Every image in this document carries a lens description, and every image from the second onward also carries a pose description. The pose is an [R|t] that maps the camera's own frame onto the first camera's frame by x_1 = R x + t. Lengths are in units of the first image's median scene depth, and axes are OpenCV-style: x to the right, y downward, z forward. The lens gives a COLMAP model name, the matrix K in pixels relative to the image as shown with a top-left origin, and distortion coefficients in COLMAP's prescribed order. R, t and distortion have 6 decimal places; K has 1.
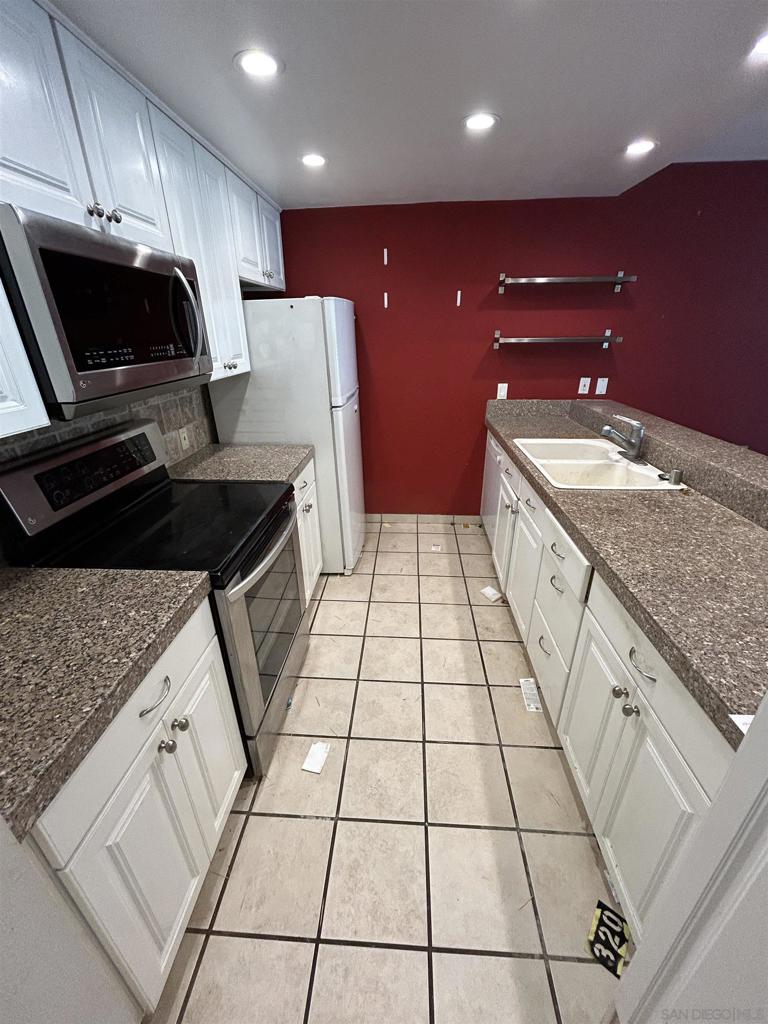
lens RADIAL K [[409.4, 0, 384.2], [0, 409.4, 512.9], [0, 0, 1]] dist [-0.004093, 0.000145]
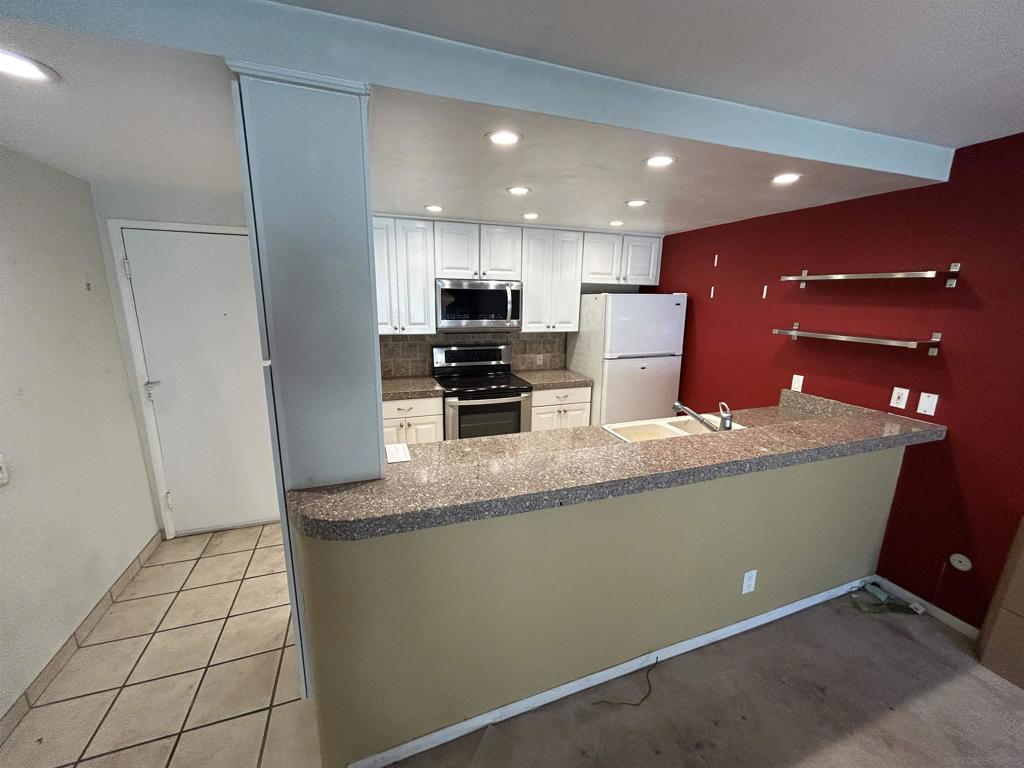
lens RADIAL K [[409.4, 0, 513.8], [0, 409.4, 383.2], [0, 0, 1]] dist [-0.004093, 0.000145]
pose [[0.400467, 0.213822, -0.891014, 0.958472], [-0.395785, 0.917370, 0.042261, -0.087301], [0.826426, 0.335726, 0.452004, 0.040132]]
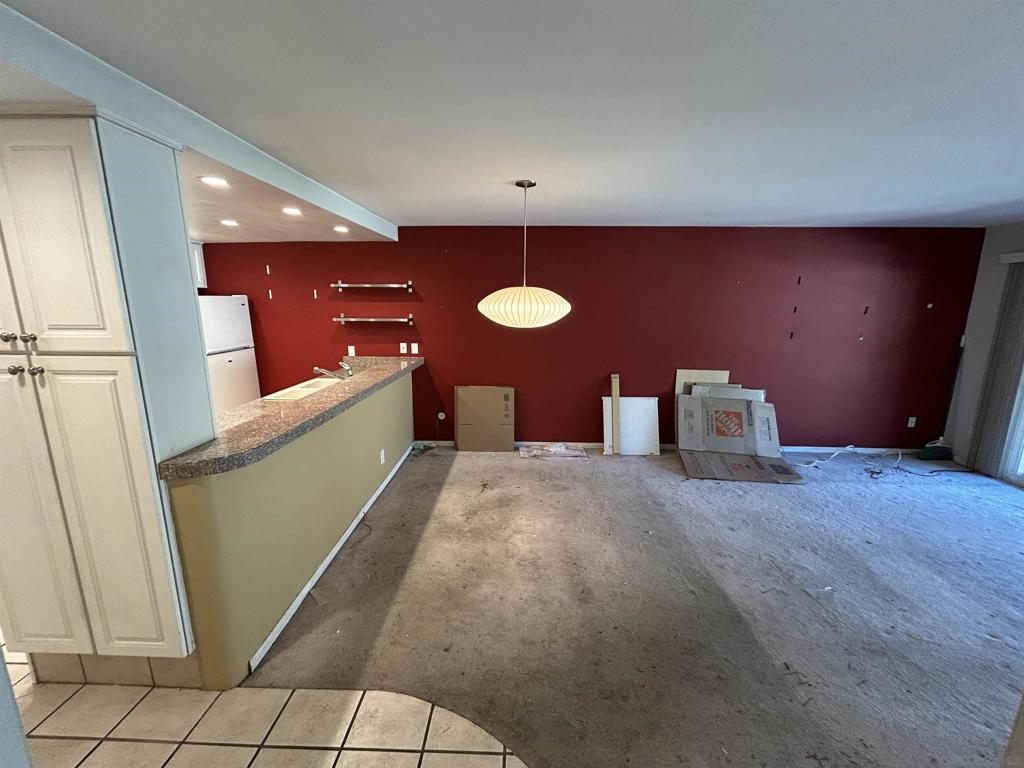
lens RADIAL K [[409.4, 0, 511.1], [0, 409.4, 384.4], [0, 0, 1]] dist [-0.004093, 0.000145]
pose [[0.999322, 0.008876, 0.035718, 0.912414], [-0.000685, 0.974804, -0.223062, 0.175401], [-0.036798, 0.222886, 0.974150, -0.512452]]
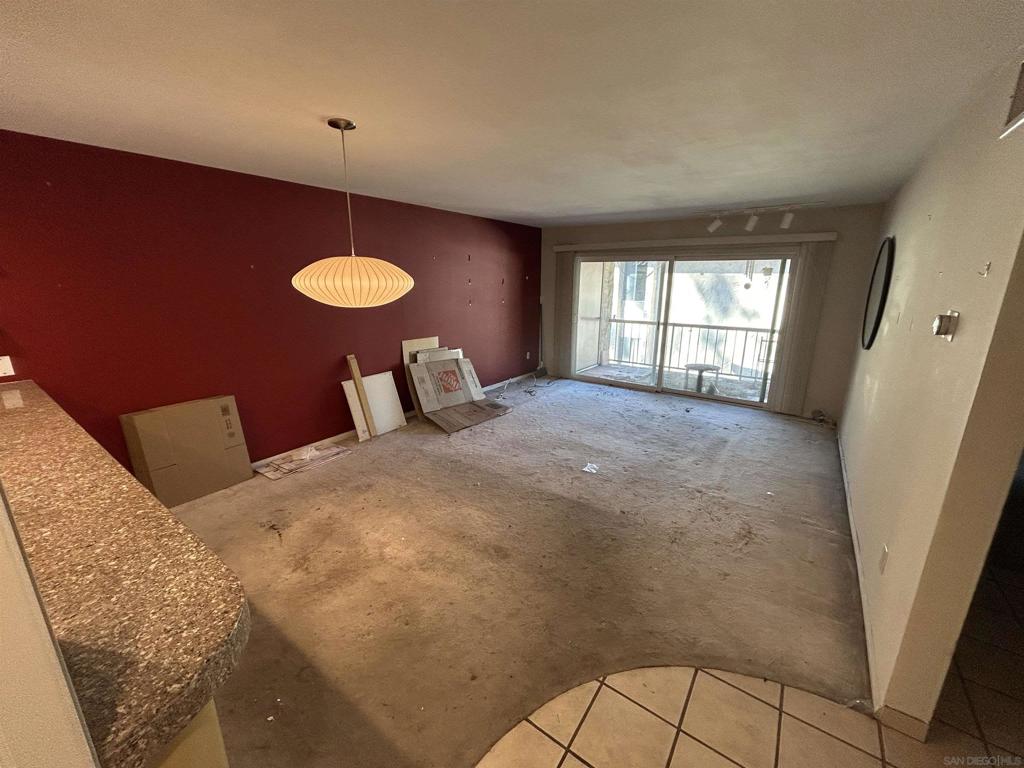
lens RADIAL K [[409.4, 0, 513.9], [0, 409.4, 383.5], [0, 0, 1]] dist [-0.004093, 0.000145]
pose [[0.528541, -0.201923, 0.824544, 0.428322], [0.341330, 0.939875, 0.011370, 0.055912], [-0.777264, 0.275432, 0.565684, -0.230925]]
